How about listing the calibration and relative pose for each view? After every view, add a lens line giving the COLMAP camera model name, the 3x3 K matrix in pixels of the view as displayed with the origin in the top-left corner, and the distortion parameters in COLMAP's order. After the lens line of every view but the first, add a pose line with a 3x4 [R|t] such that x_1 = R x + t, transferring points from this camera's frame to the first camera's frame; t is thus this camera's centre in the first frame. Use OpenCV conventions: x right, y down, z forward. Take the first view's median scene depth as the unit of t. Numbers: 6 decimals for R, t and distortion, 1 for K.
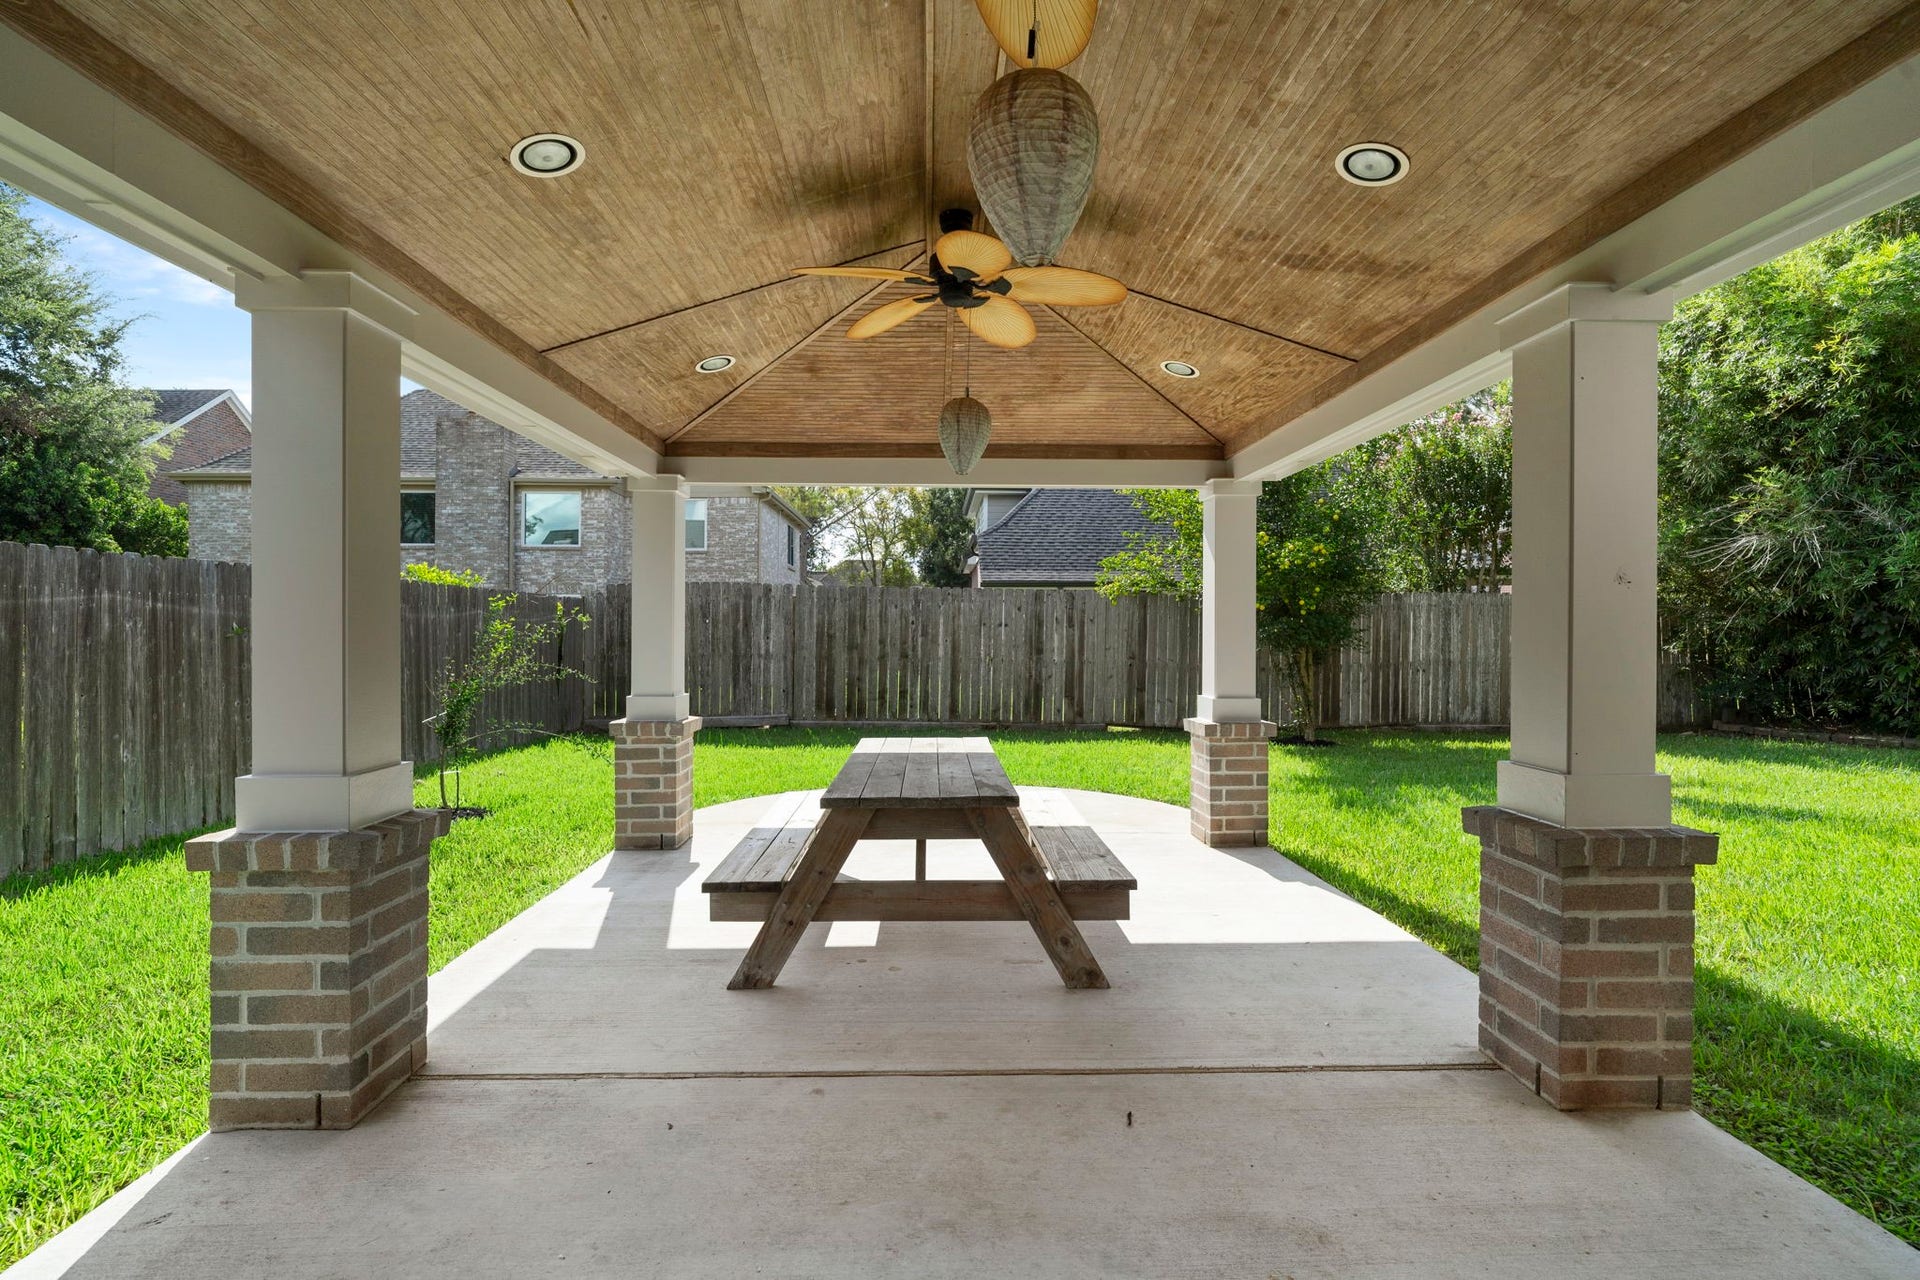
lens RADIAL K [[904.0, 0, 953.7], [0, 904.0, 633.8], [0, 0, 1]] dist [-0.005537, 0.000057]
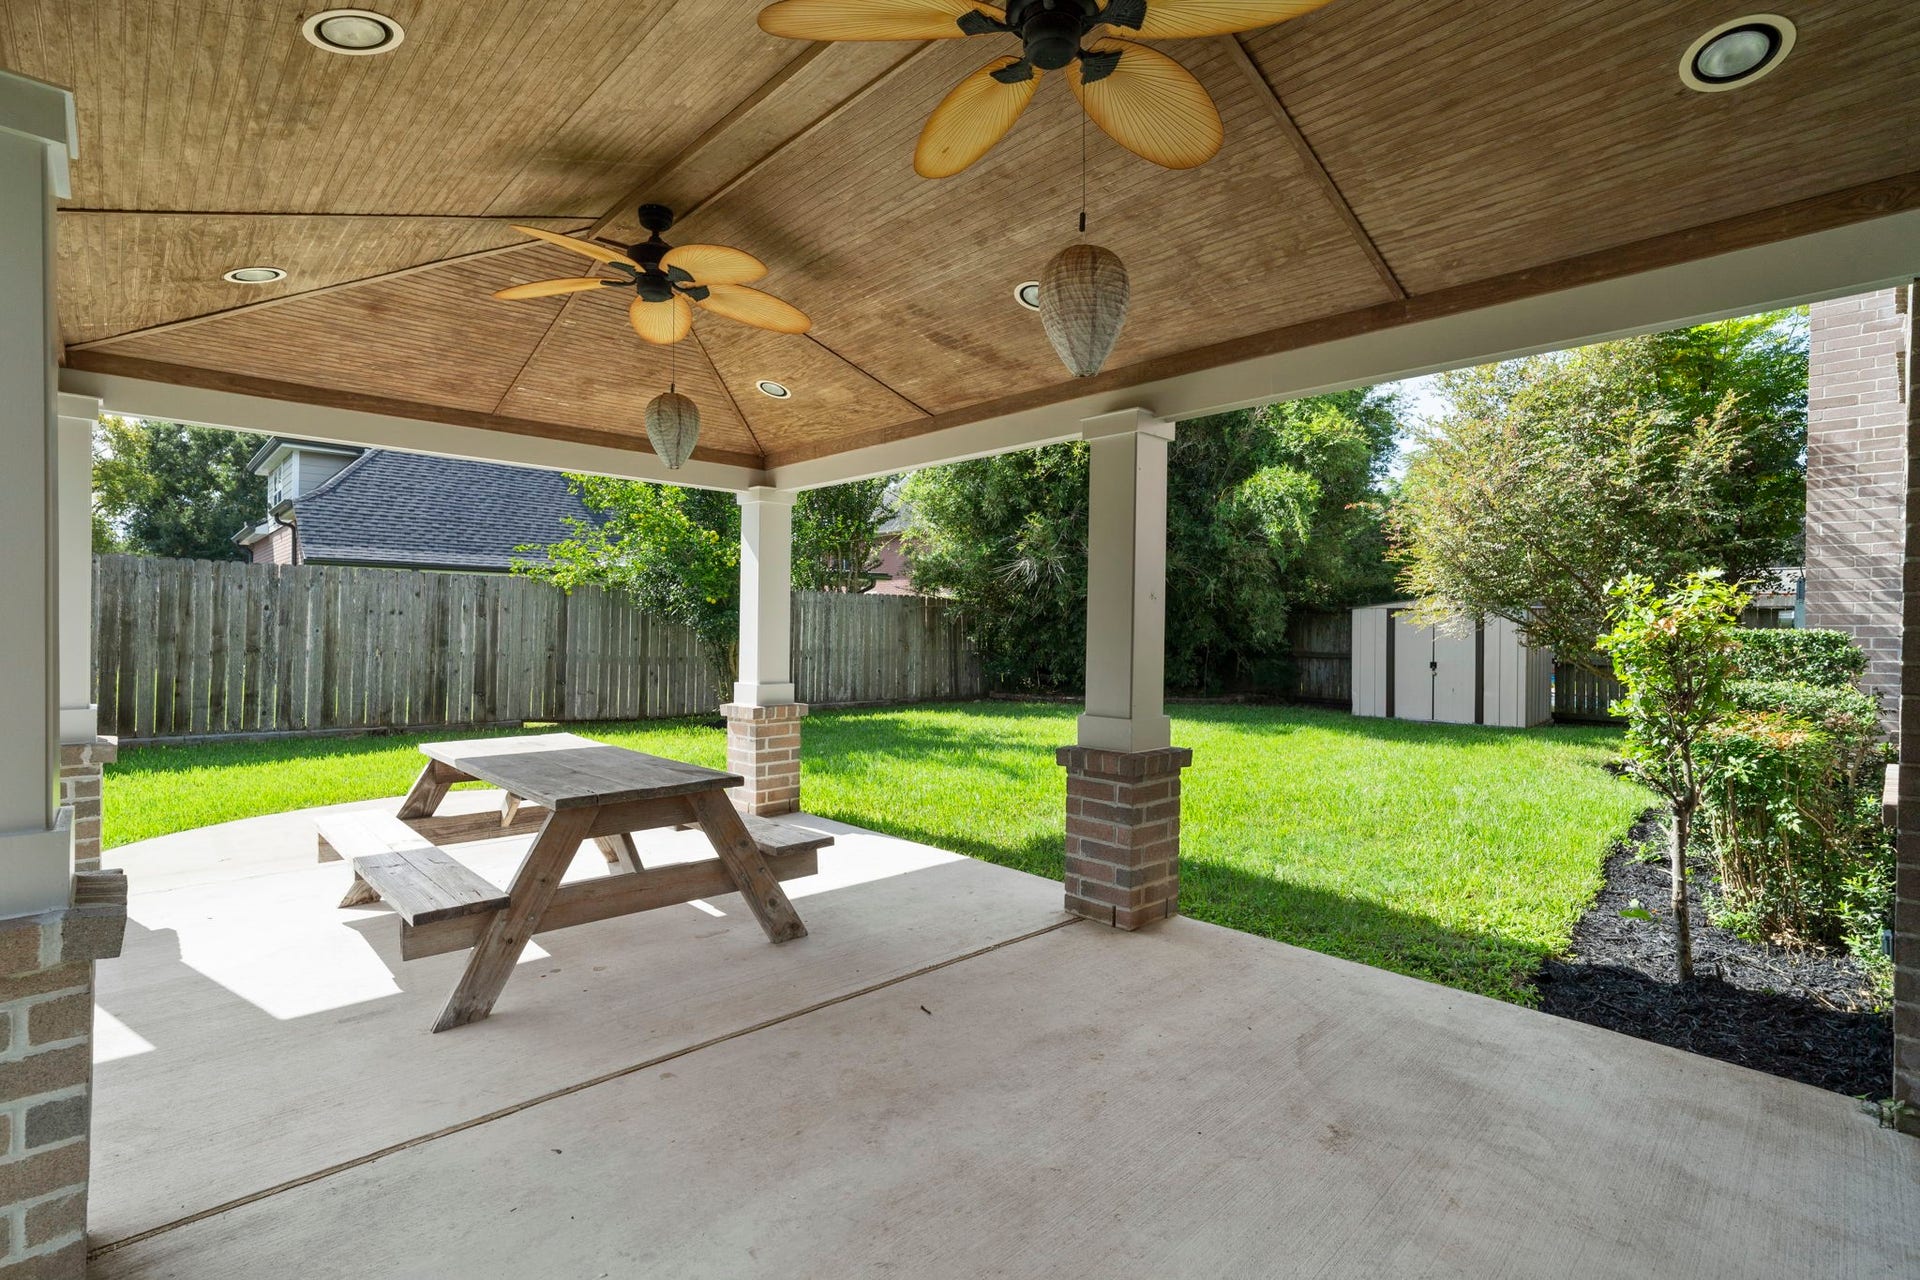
lens RADIAL K [[904.0, 0, 953.7], [0, 904.0, 633.8], [0, 0, 1]] dist [-0.005537, 0.000057]
pose [[0.743622, 0.001947, 0.668597, -0.277114], [-0.008815, 0.999937, 0.006892, -0.000516], [-0.668542, -0.011019, 0.743593, 0.015072]]
